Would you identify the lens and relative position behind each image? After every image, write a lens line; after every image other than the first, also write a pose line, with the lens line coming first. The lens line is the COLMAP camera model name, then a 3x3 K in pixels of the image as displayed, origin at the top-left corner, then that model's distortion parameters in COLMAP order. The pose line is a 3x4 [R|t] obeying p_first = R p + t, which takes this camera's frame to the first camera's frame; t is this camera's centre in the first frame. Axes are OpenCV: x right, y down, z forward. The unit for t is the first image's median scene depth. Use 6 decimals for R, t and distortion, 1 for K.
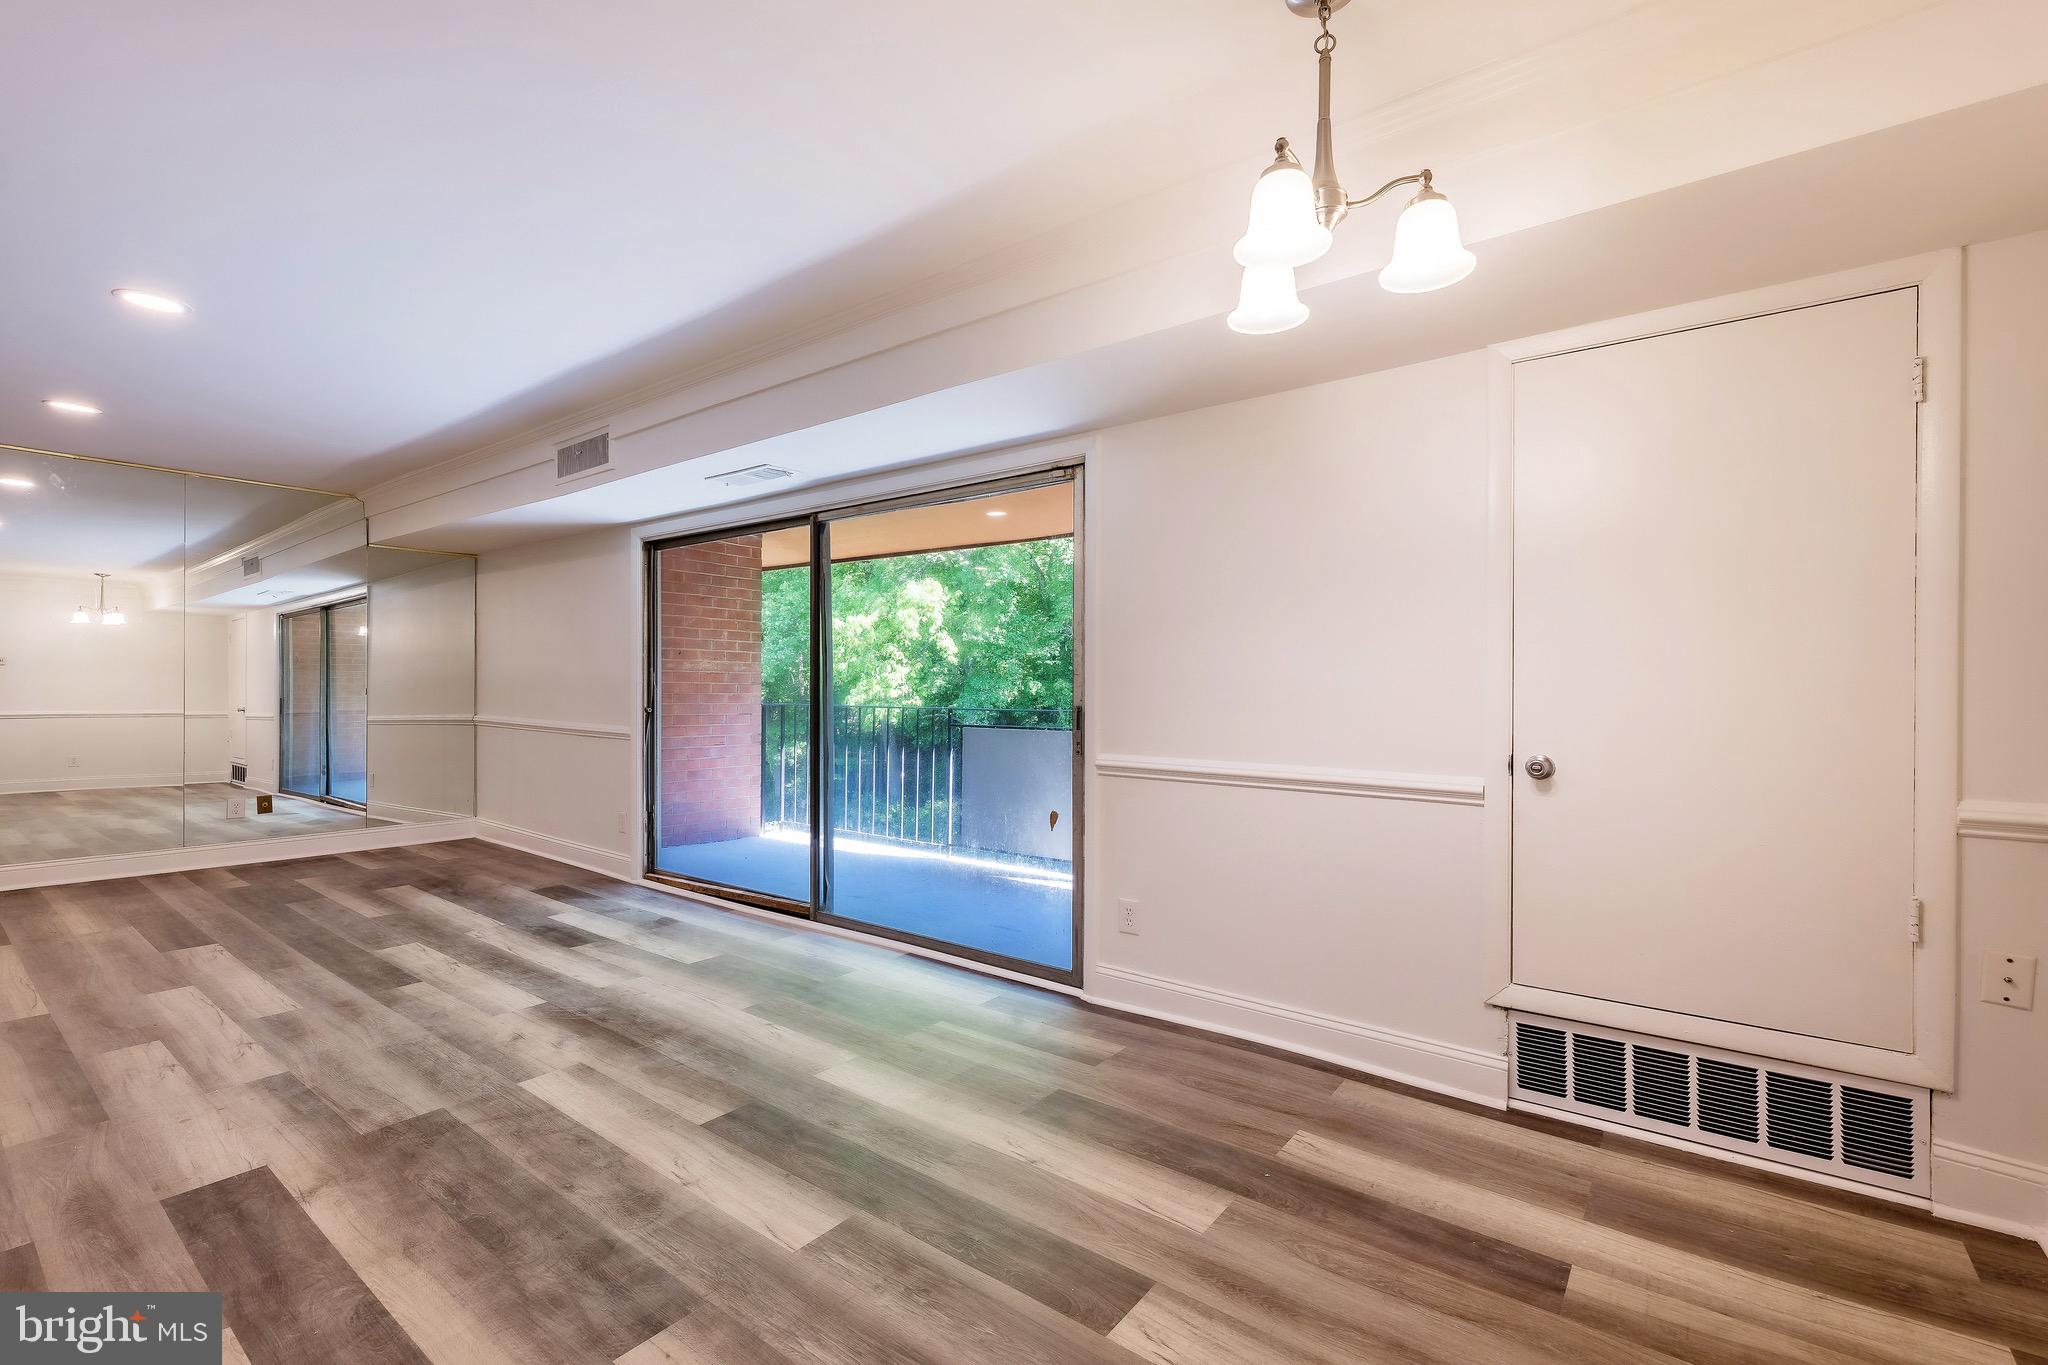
lens RADIAL K [[880.2, 0, 1023.2], [0, 880.2, 664.4], [0, 0, 1]] dist [0.000346, -0.000075]
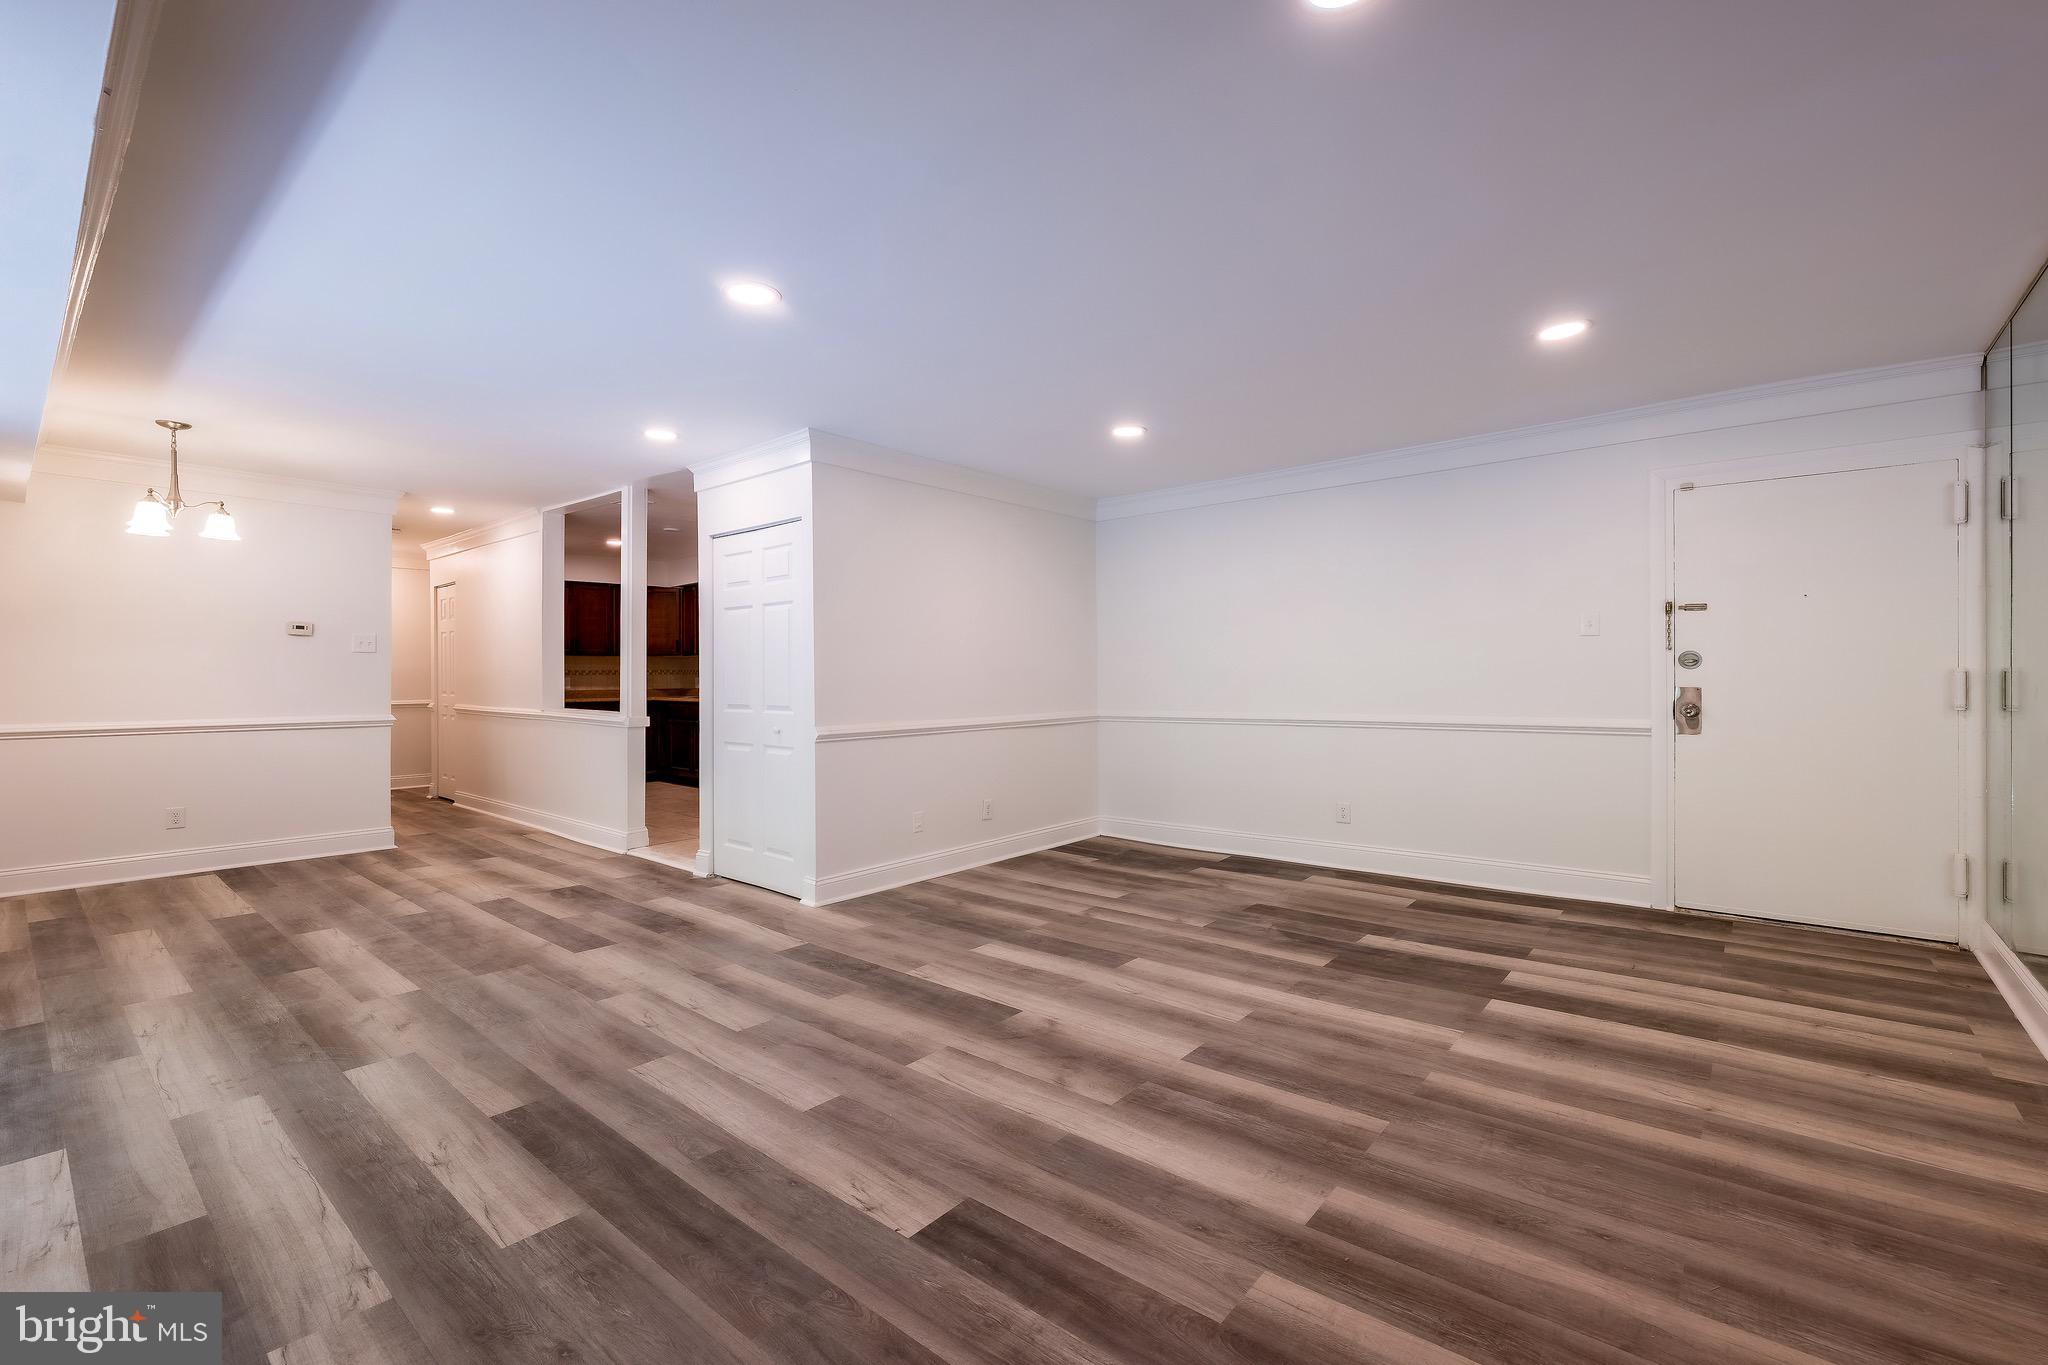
lens RADIAL K [[899.3, 0, 1035.4], [0, 899.3, 681.6], [0, 0, 1]] dist [0.002107, -0.000135]
pose [[-0.998577, -0.004058, 0.053174, -1.372018], [-0.005197, 0.999760, -0.021299, 0.037521], [-0.053074, -0.021545, -0.998358, 2.024259]]
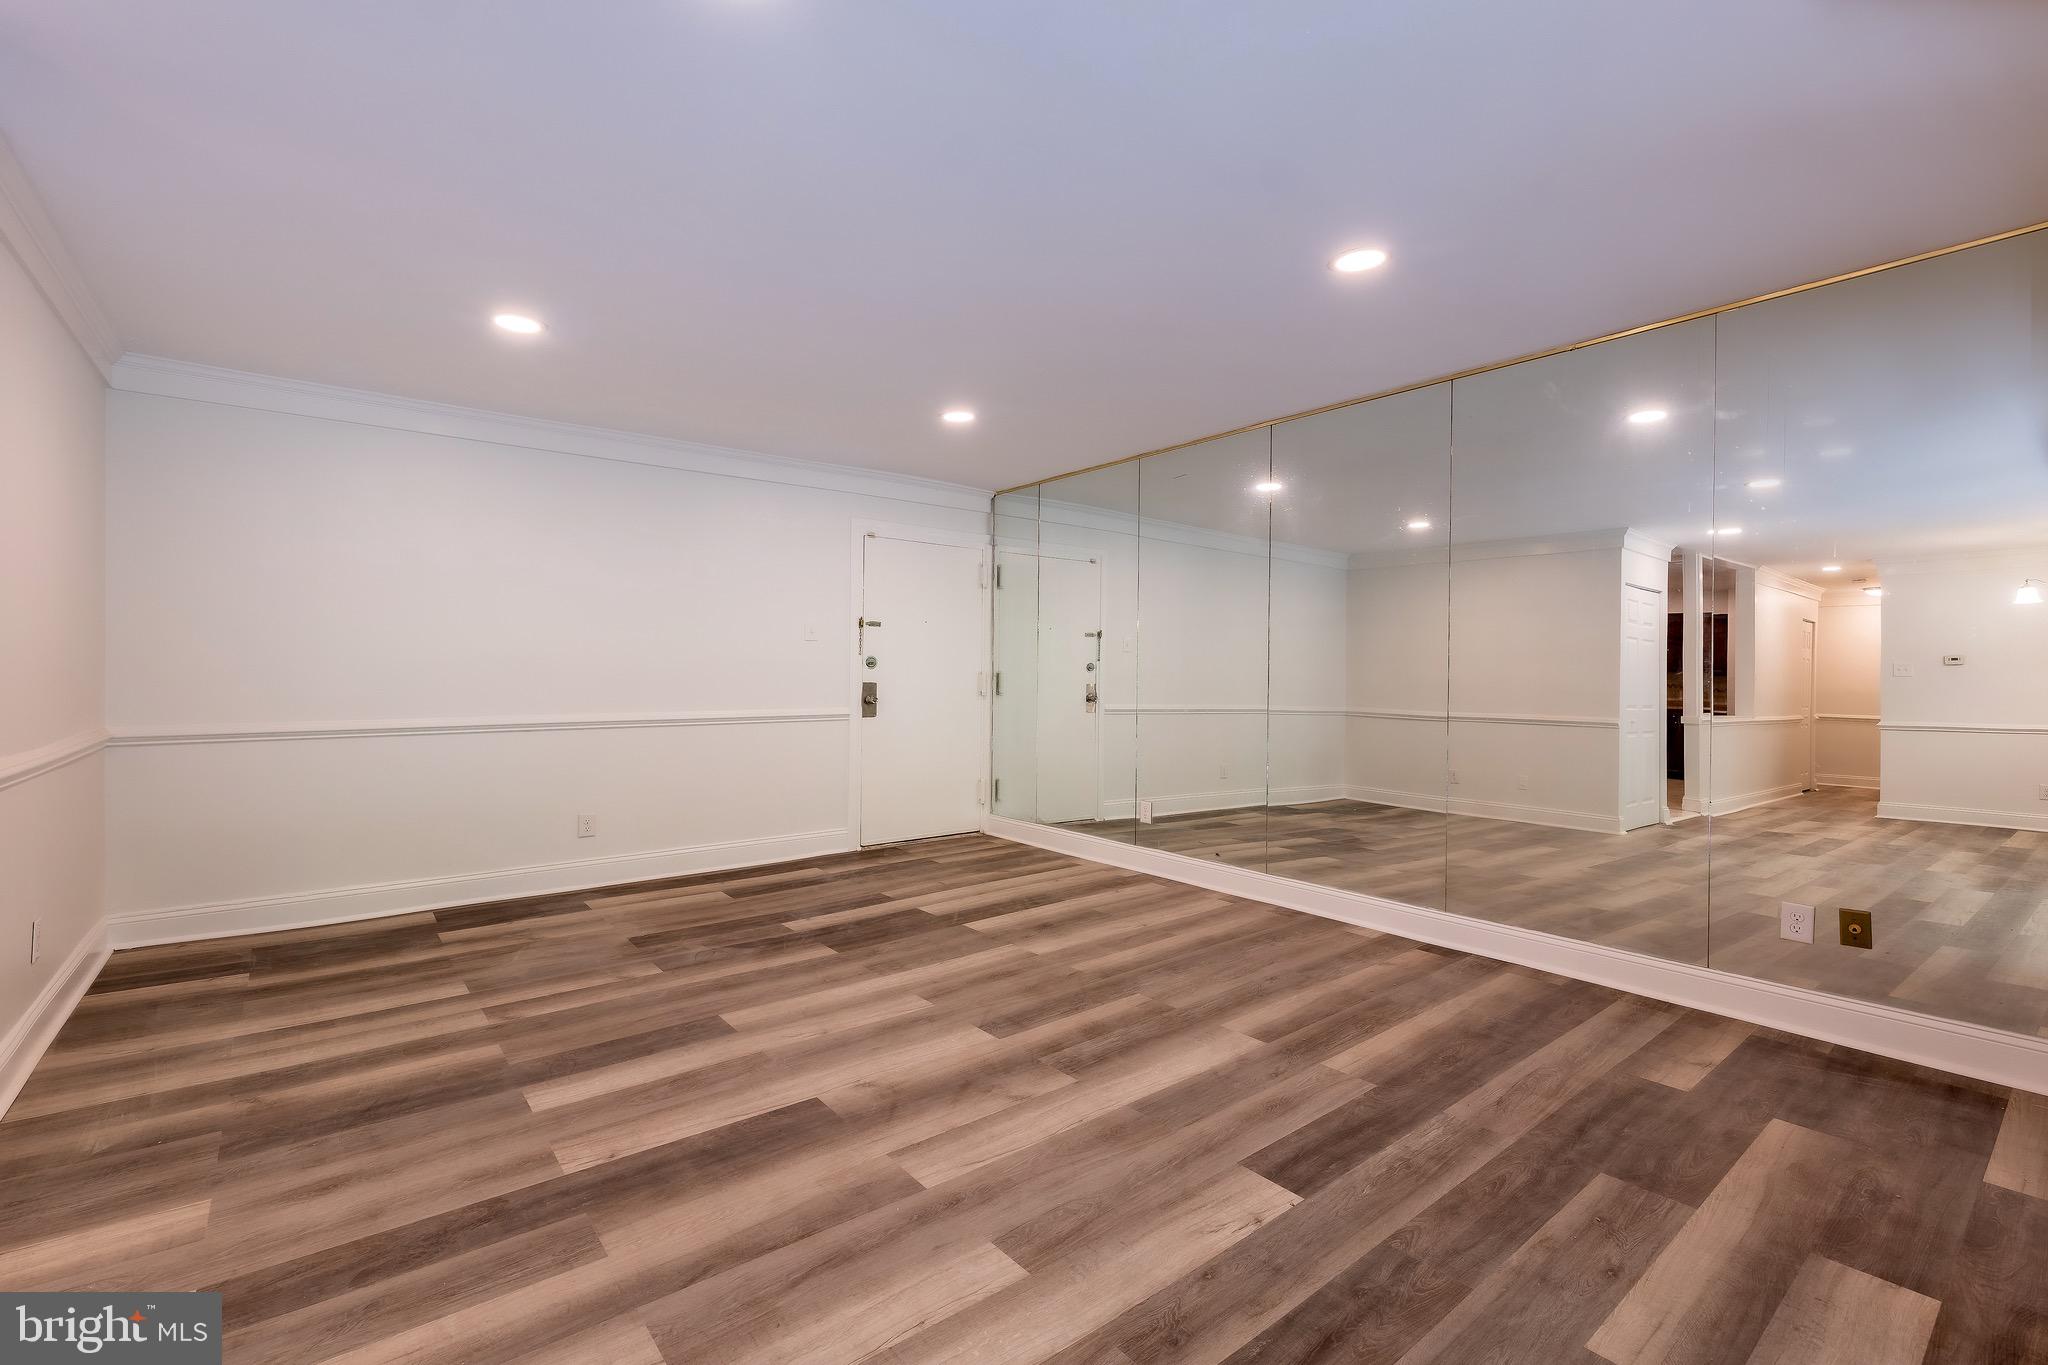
lens RADIAL K [[899.3, 0, 1035.4], [0, 899.3, 681.6], [0, 0, 1]] dist [0.002107, -0.000135]
pose [[-0.235619, -0.004419, -0.971835, -0.513776], [0.018062, 0.999797, -0.008925, 0.032282], [0.971678, -0.019656, -0.235492, 1.330410]]
